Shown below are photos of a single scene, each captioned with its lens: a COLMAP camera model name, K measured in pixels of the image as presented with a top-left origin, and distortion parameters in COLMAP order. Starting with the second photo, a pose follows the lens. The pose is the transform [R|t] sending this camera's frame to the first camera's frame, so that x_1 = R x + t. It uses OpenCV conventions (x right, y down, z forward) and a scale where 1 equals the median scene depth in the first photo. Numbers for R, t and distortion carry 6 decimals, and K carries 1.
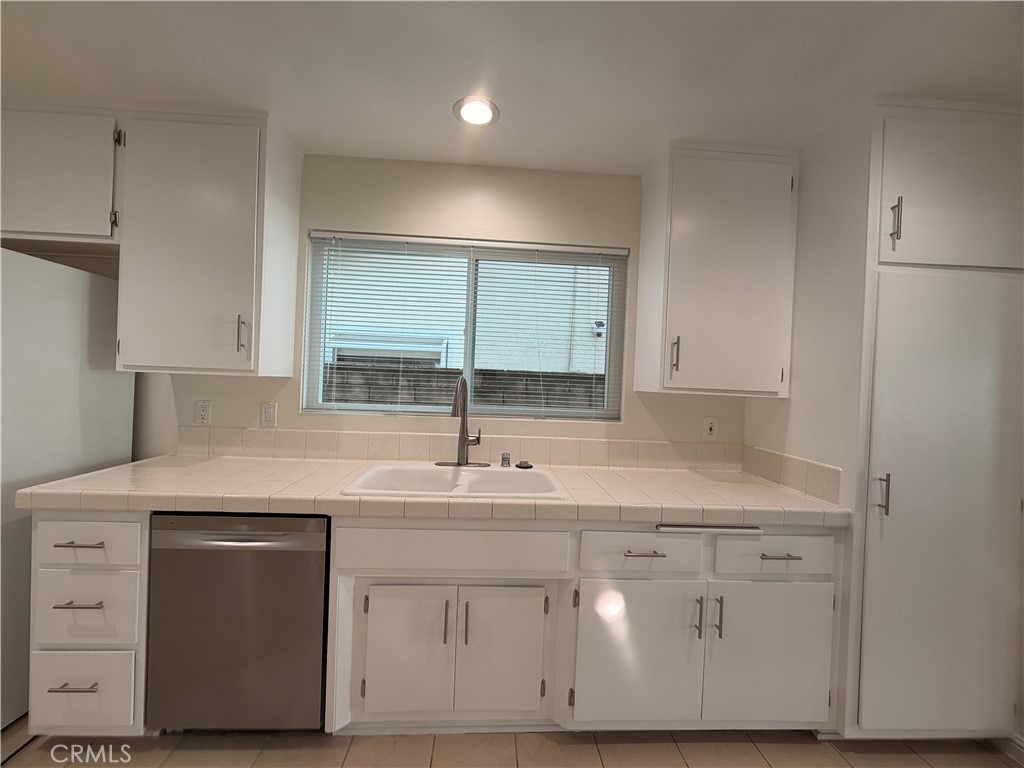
lens RADIAL K [[407.2, 0, 509.3], [0, 407.2, 385.5], [0, 0, 1]] dist [-0.000431, -0.000200]
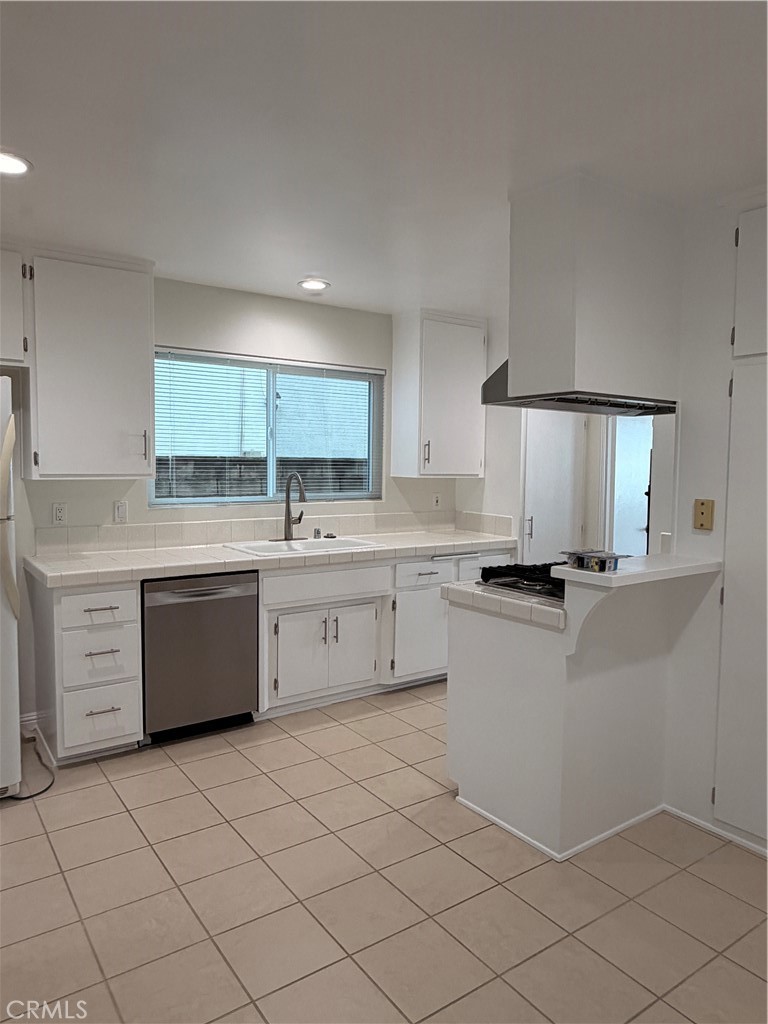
lens RADIAL K [[695.5, 0, 385.5], [0, 695.5, 506.8], [0, 0, 1]] dist [0.004072, 0.000708]
pose [[0.845758, -0.064519, 0.529652, -1.059239], [0.025597, 0.996426, 0.080505, -0.082828], [-0.532953, -0.054530, 0.844386, -1.068980]]
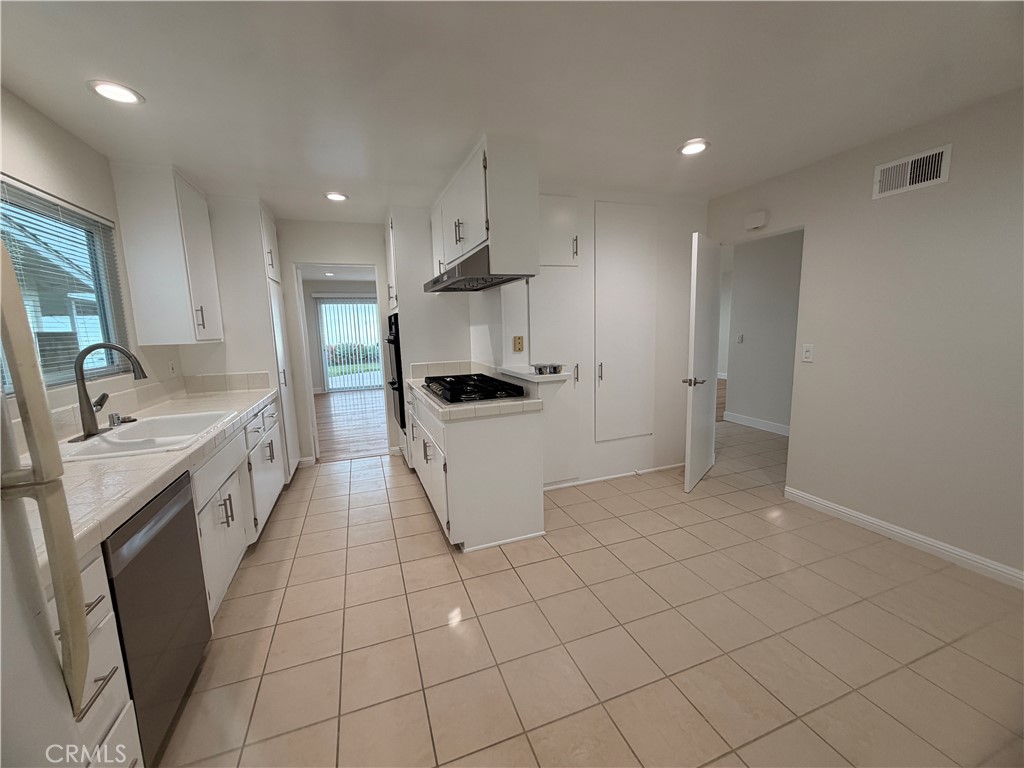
lens RADIAL K [[407.2, 0, 503.9], [0, 407.2, 385.7], [0, 0, 1]] dist [-0.000431, -0.000200]
pose [[-0.294837, -0.177502, 0.938916, -1.338561], [0.024546, 0.980864, 0.193141, -0.089816], [-0.955232, 0.079992, -0.284838, 0.350633]]
